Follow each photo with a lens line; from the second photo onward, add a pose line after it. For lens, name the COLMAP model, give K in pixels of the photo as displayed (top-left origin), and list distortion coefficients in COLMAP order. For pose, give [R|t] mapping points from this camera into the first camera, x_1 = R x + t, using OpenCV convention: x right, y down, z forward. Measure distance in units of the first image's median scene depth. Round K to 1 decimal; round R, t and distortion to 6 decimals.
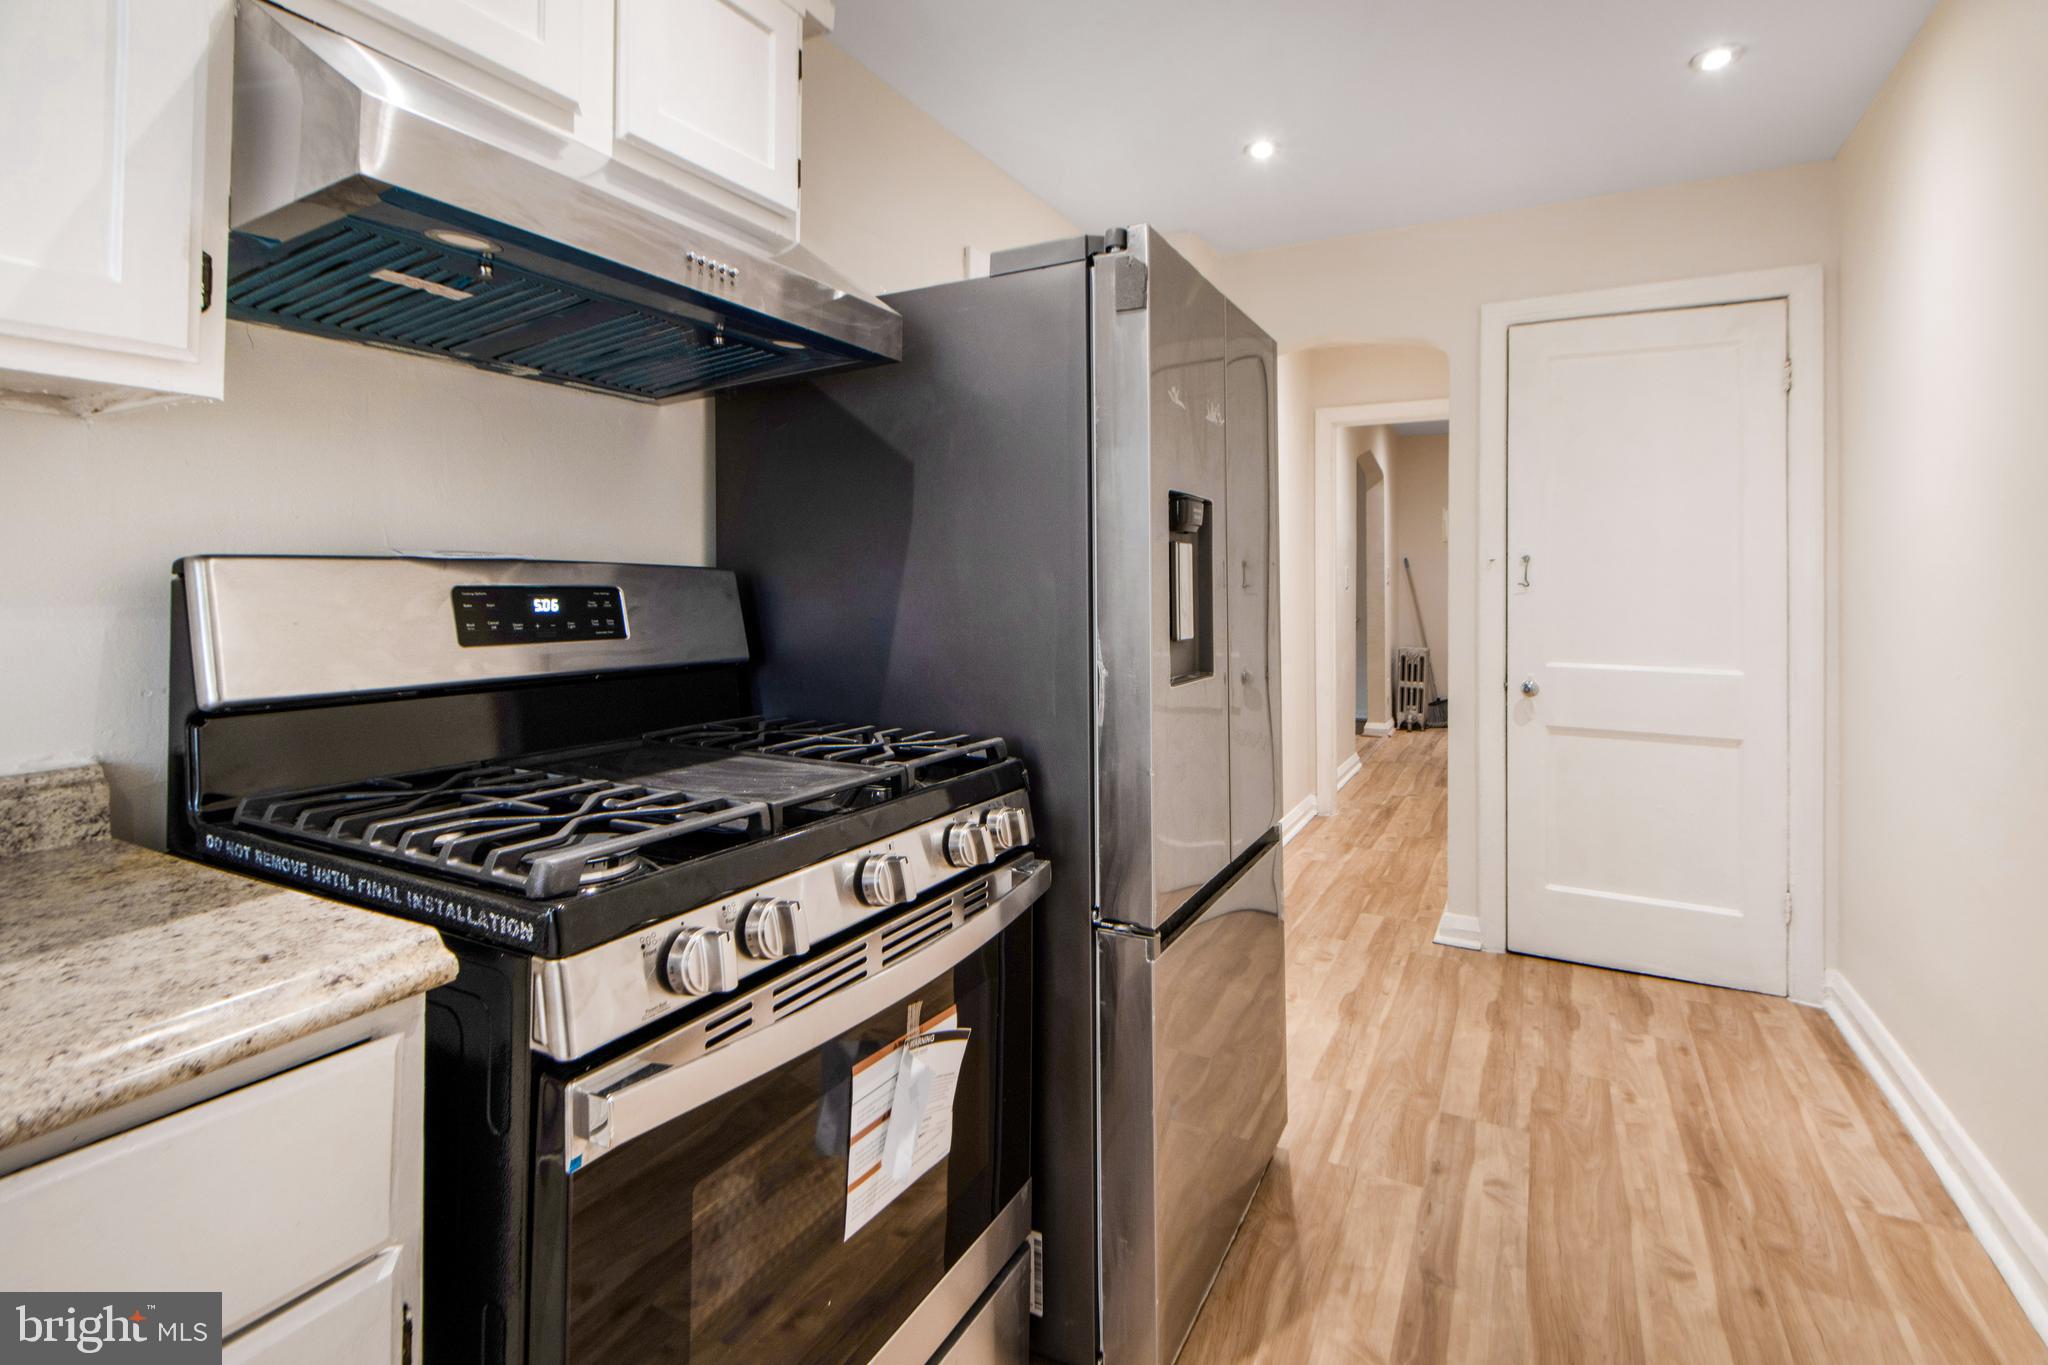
lens RADIAL K [[939.5, 0, 965.7], [0, 939.5, 576.7], [0, 0, 1]] dist [0.030899, -0.013749]
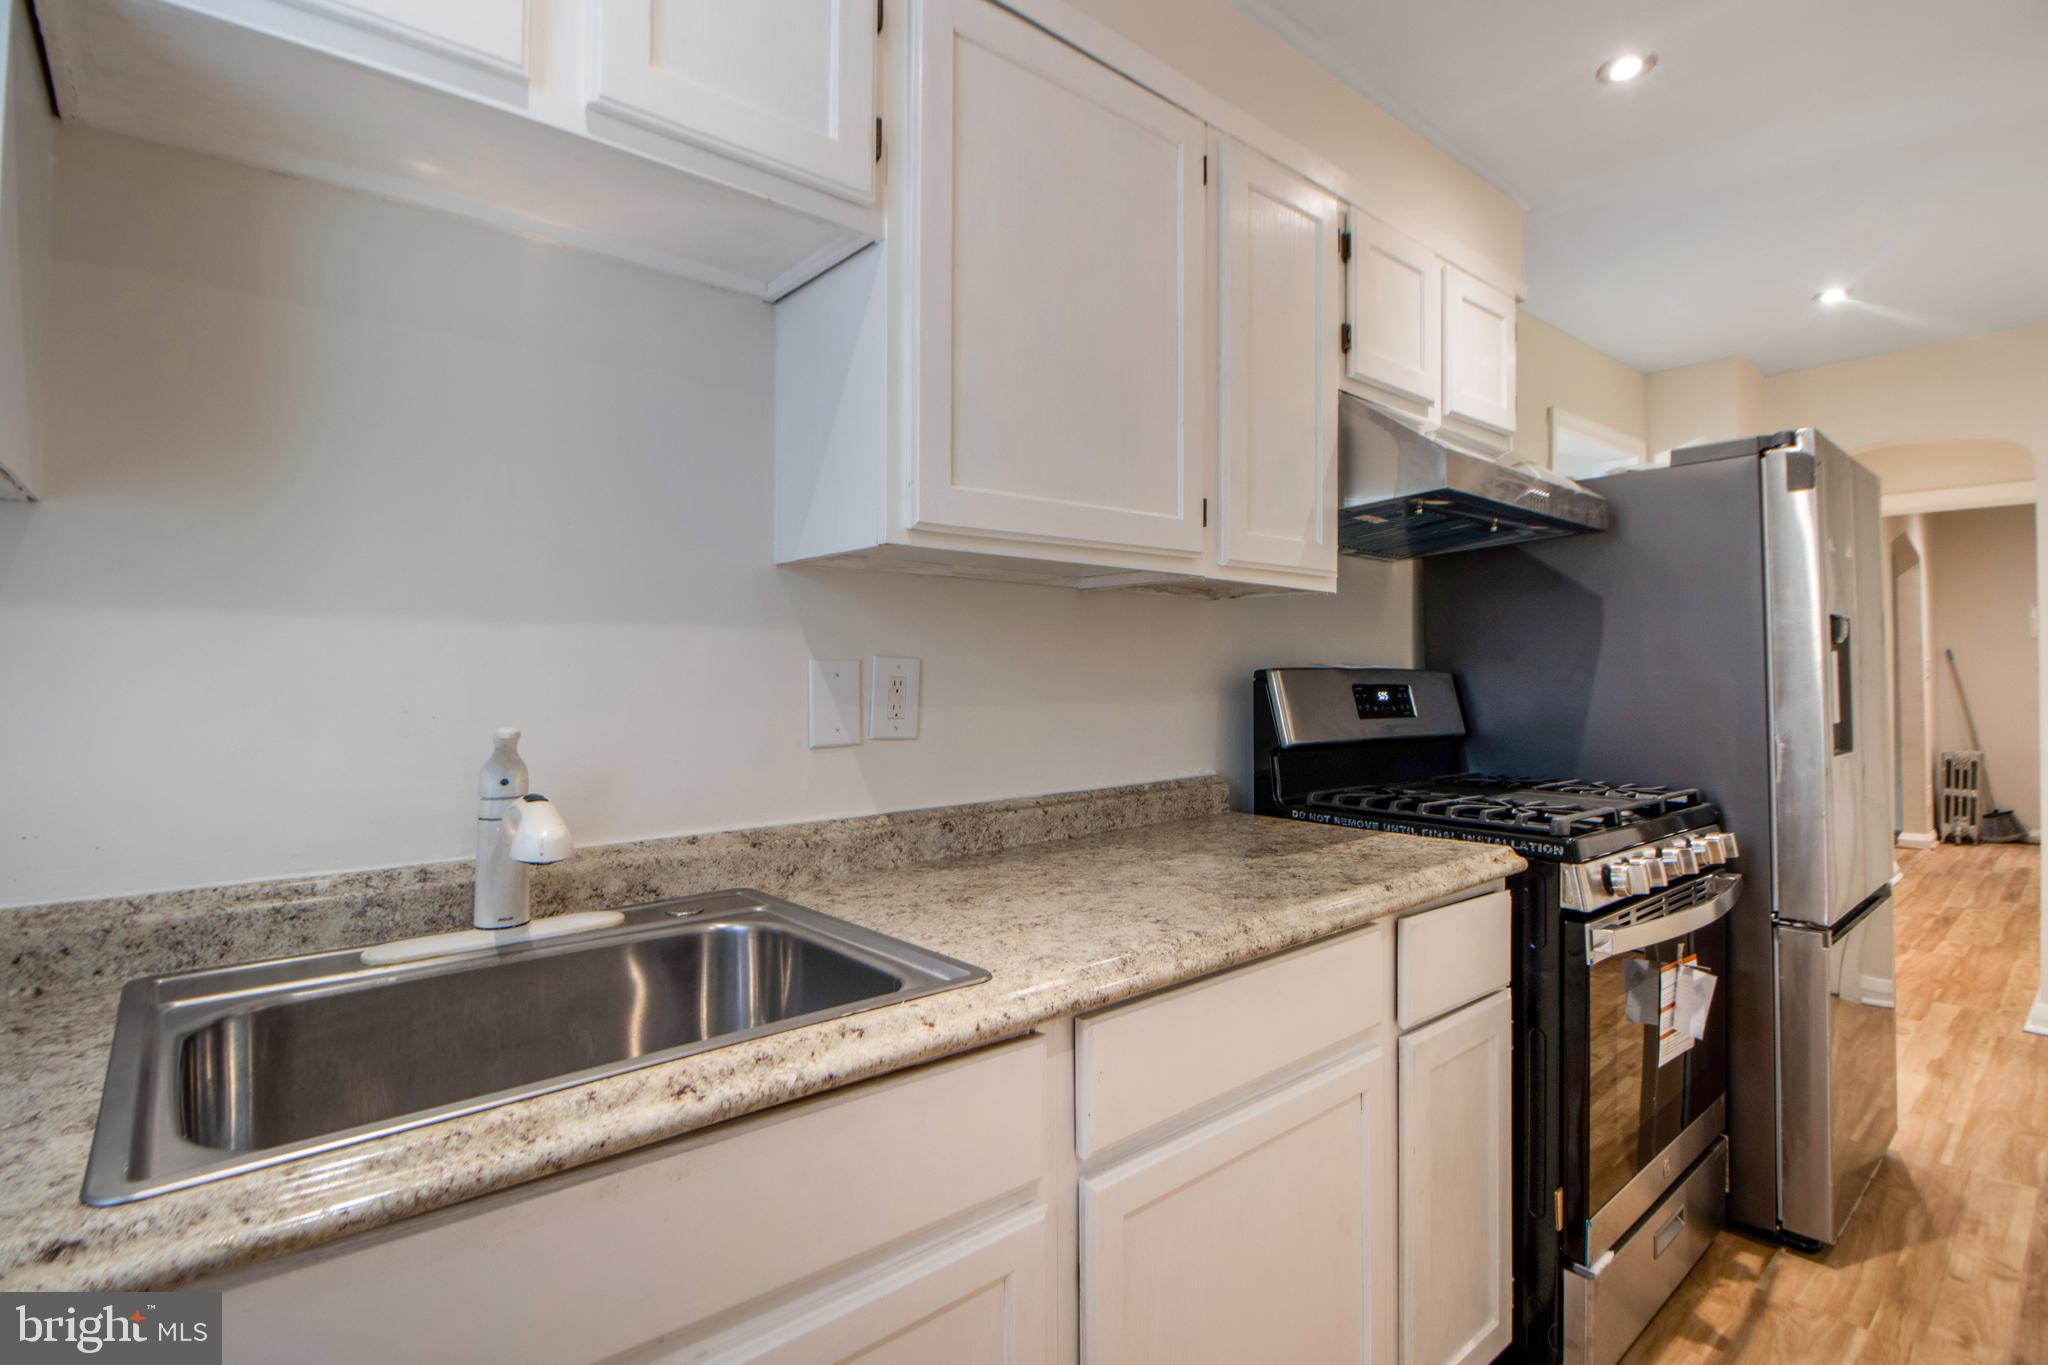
lens RADIAL K [[957.9, 0, 1017.2], [0, 957.9, 661.5], [0, 0, 1]] dist [0.008466, -0.011200]
pose [[0.949557, -0.007451, -0.313506, -0.421066], [0.004084, 0.999927, -0.011397, -0.010441], [0.313568, 0.009542, 0.949518, -0.627205]]
